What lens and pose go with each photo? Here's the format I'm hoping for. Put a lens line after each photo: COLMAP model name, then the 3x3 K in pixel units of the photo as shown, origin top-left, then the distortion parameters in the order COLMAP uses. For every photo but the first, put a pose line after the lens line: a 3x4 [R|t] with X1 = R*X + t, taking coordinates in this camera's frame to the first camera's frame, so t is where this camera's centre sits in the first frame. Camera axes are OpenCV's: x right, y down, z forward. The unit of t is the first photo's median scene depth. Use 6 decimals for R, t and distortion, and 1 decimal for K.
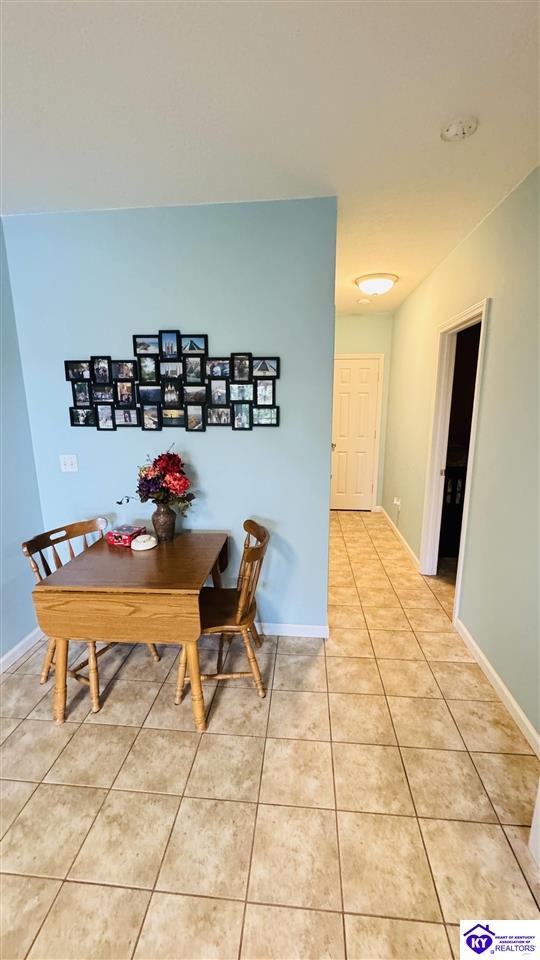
lens RADIAL K [[385.4, 0, 270.0], [0, 385.4, 480.0], [0, 0, 1]] dist [-0.000498, 0.000033]
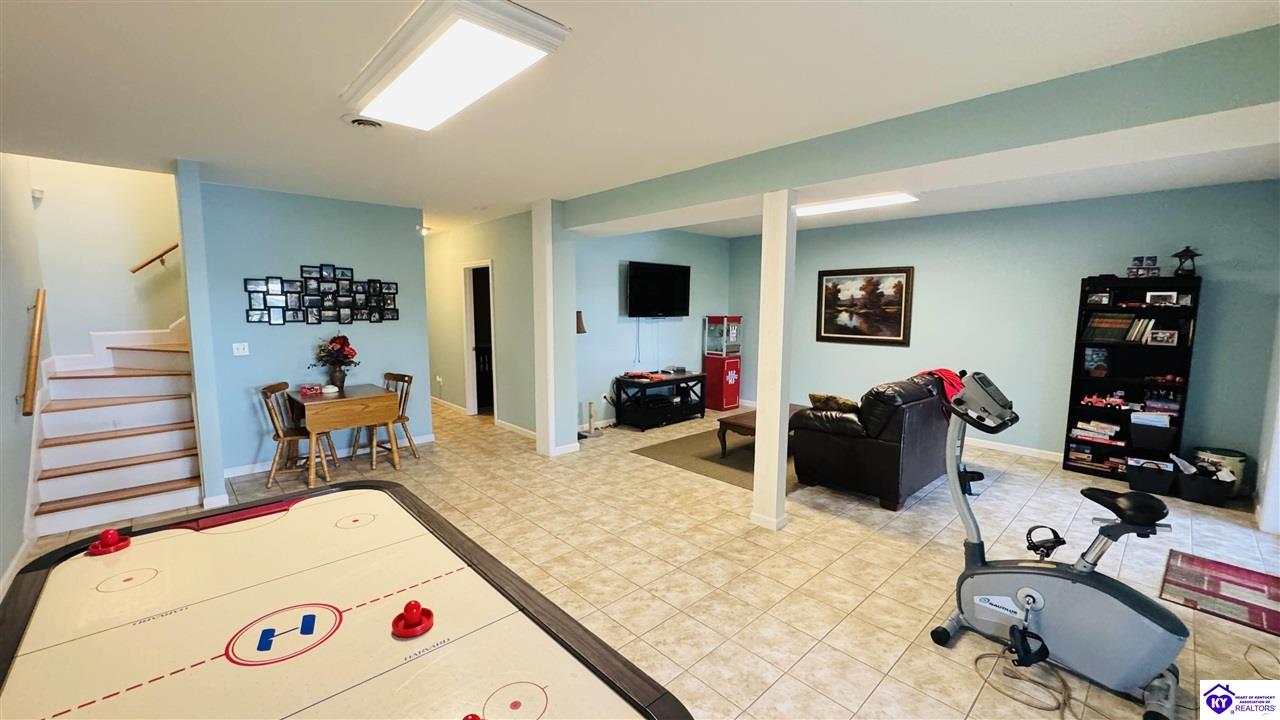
lens RADIAL K [[513.8, 0, 640.0], [0, 513.8, 360.0], [0, 0, 1]] dist [-0.000498, 0.000033]
pose [[0.665303, -0.072830, 0.743013, -1.026911], [0.148641, 0.988227, -0.036229, 0.302263], [-0.731627, 0.134545, 0.668296, -1.413456]]
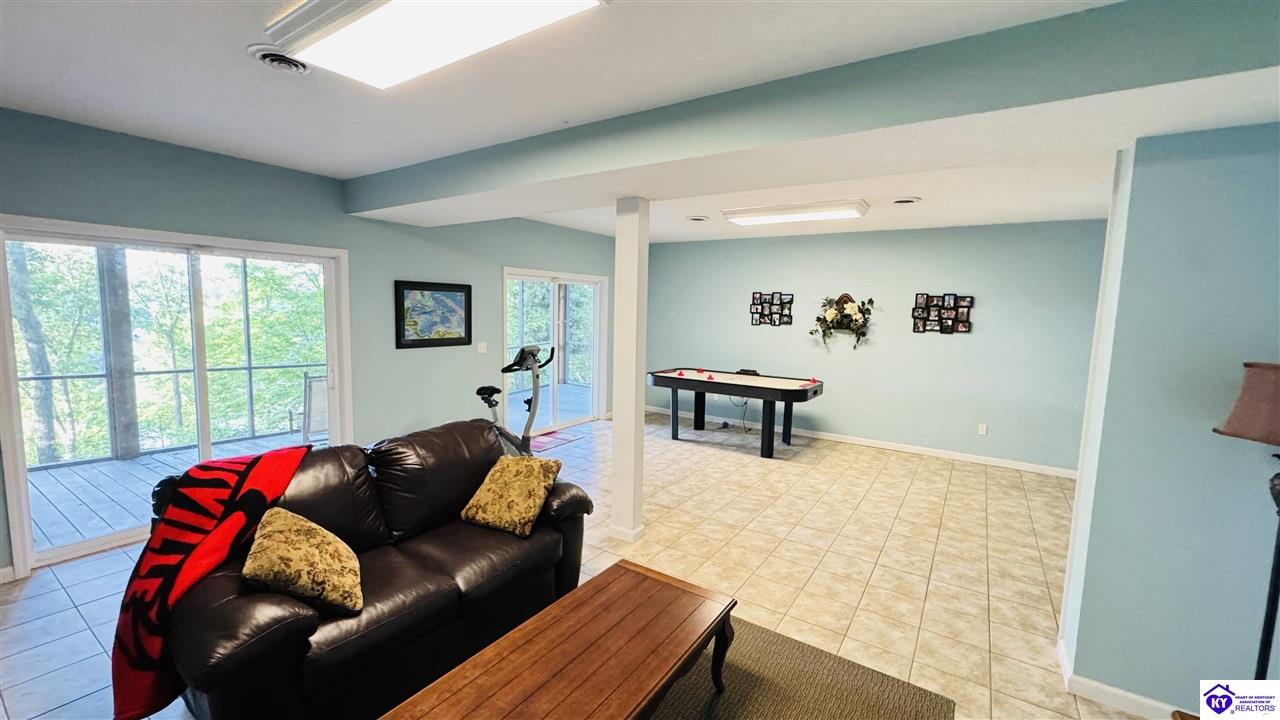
lens RADIAL K [[513.8, 0, 640.0], [0, 513.8, 360.0], [0, 0, 1]] dist [-0.000498, 0.000033]
pose [[-0.476424, 0.088331, -0.874767, 6.986755], [-0.205261, 0.956273, 0.208352, -0.726285], [0.854920, 0.278820, -0.437461, 2.752142]]
